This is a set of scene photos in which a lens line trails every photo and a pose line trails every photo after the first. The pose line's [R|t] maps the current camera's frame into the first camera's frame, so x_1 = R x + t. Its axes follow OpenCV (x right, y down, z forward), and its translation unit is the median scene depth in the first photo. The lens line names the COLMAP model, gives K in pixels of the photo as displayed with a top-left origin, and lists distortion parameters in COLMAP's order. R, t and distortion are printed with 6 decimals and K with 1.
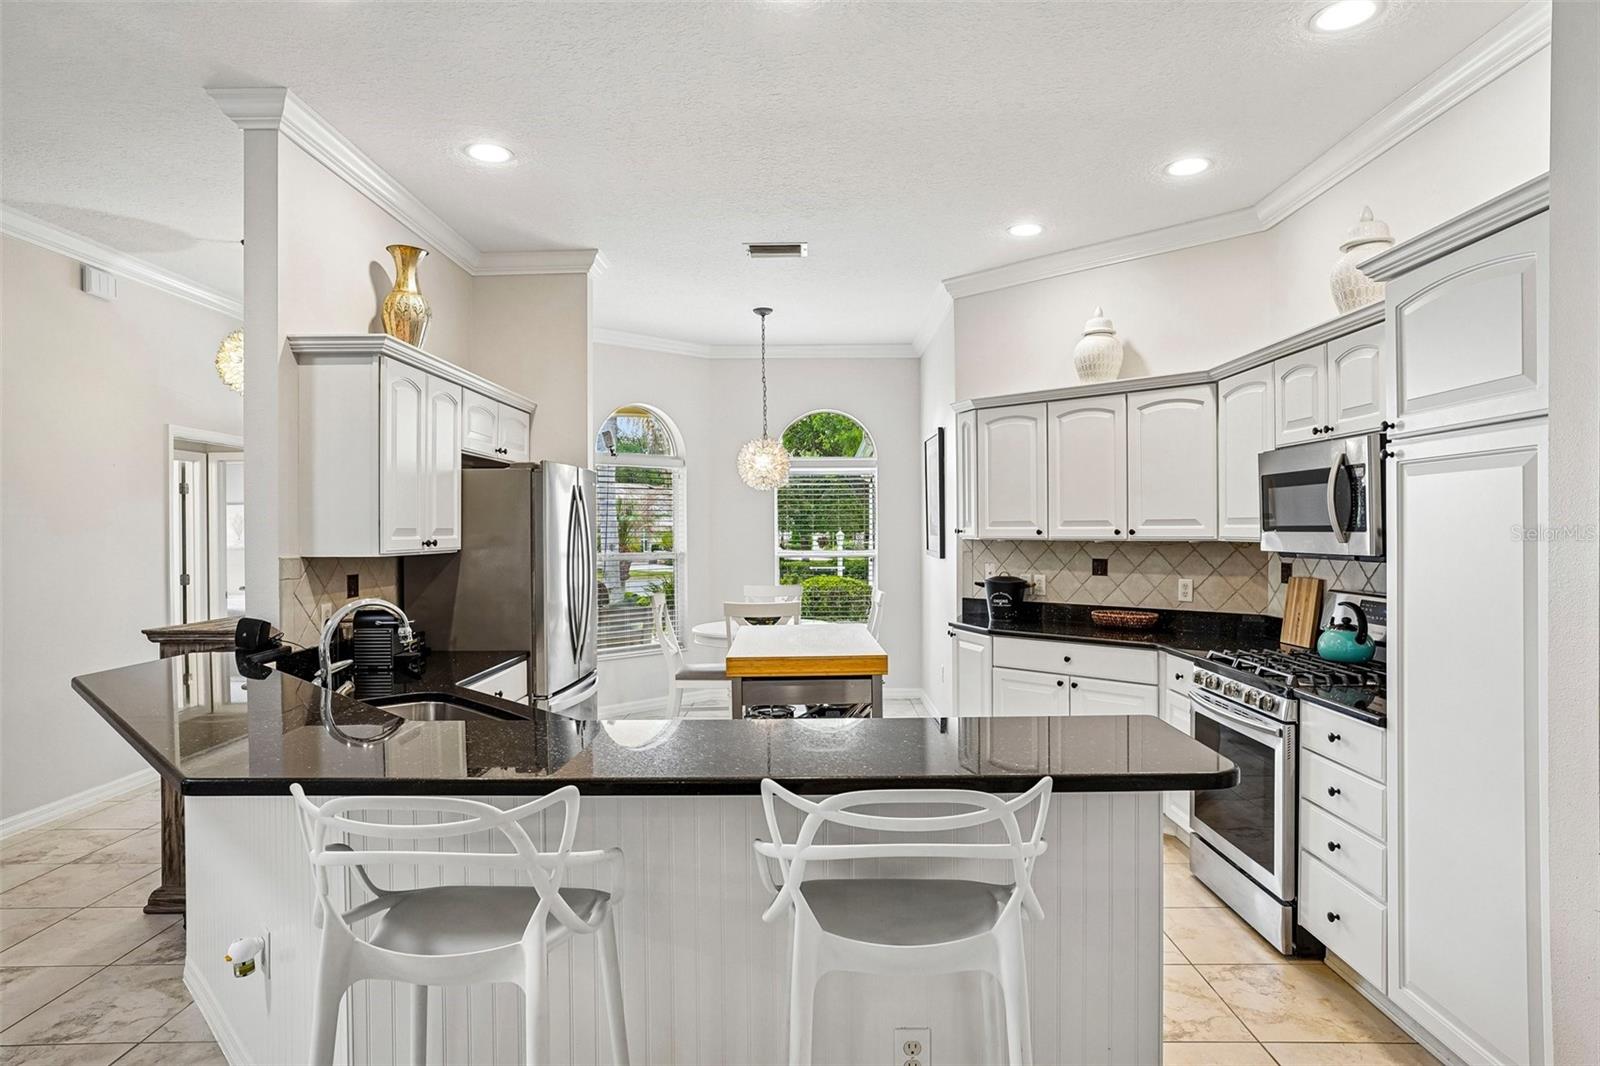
lens RADIAL K [[936.6, 0, 810.8], [0, 936.6, 526.4], [0, 0, 1]] dist [-0.025224, 0.001597]
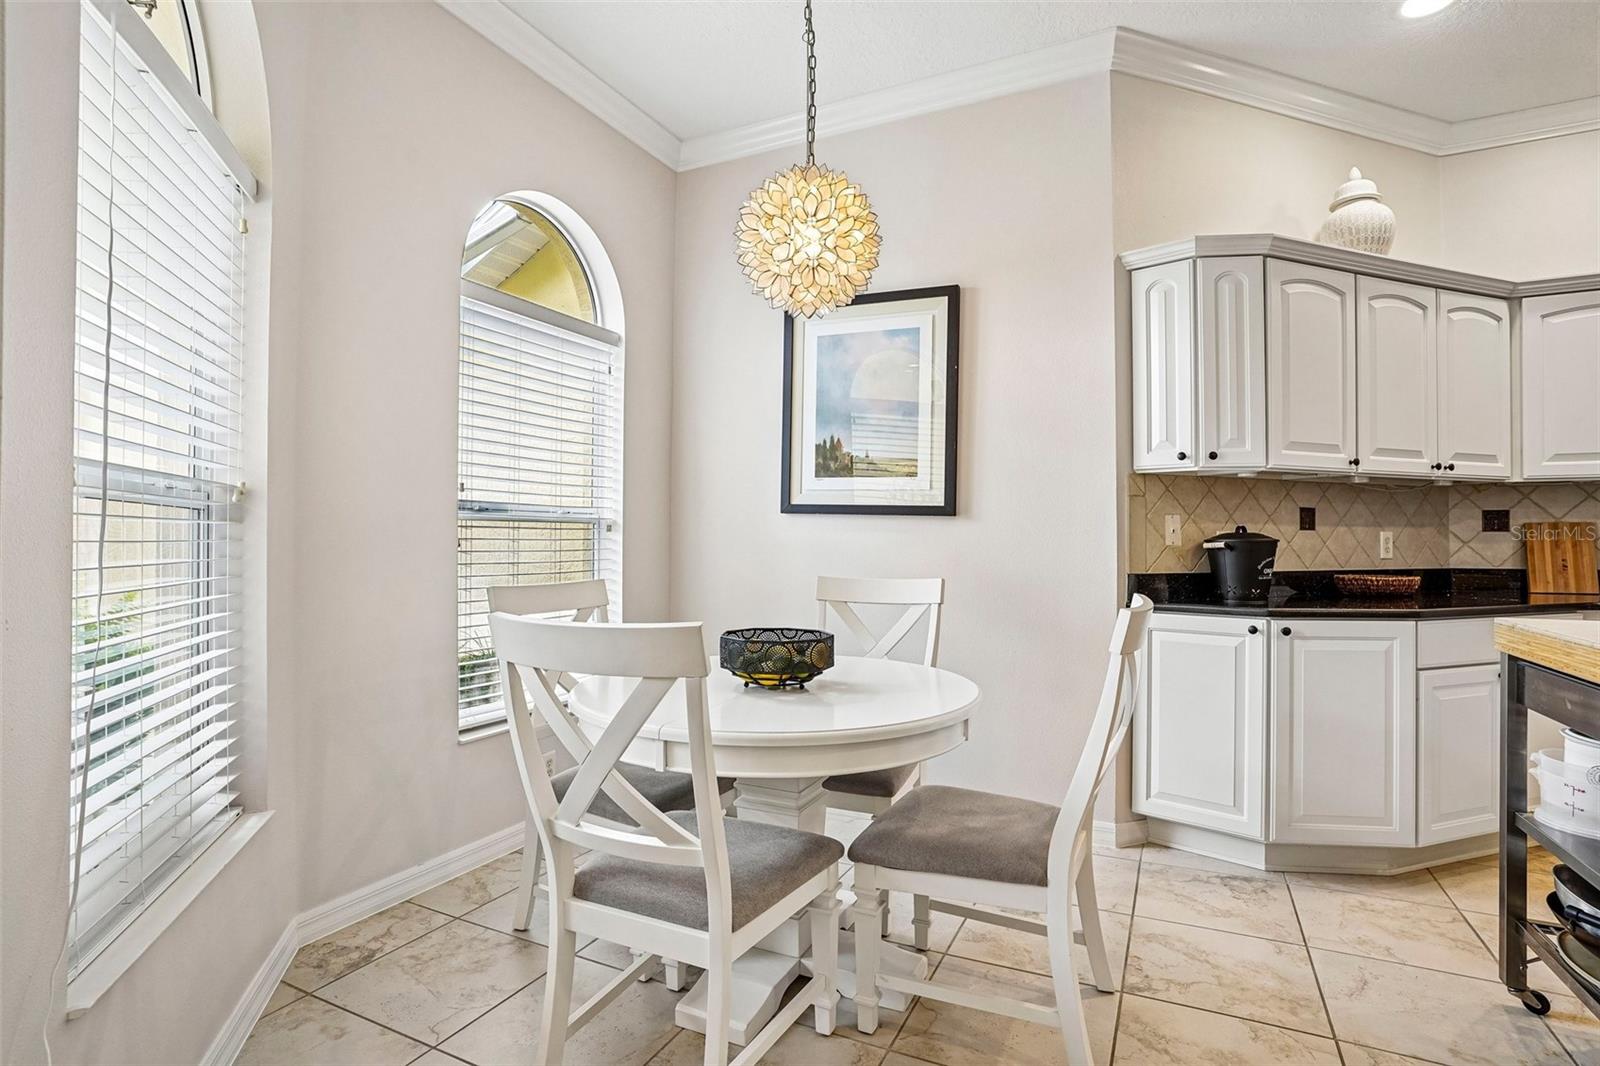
lens RADIAL K [[817.3, 0, 791.4], [0, 817.3, 541.4], [0, 0, 1]] dist [-0.037749, 0.017485]
pose [[0.419727, 0.013390, 0.907552, -0.463135], [-0.004018, 0.999909, -0.012894, 0.074569], [-0.907642, 0.001765, 0.419742, 1.153036]]
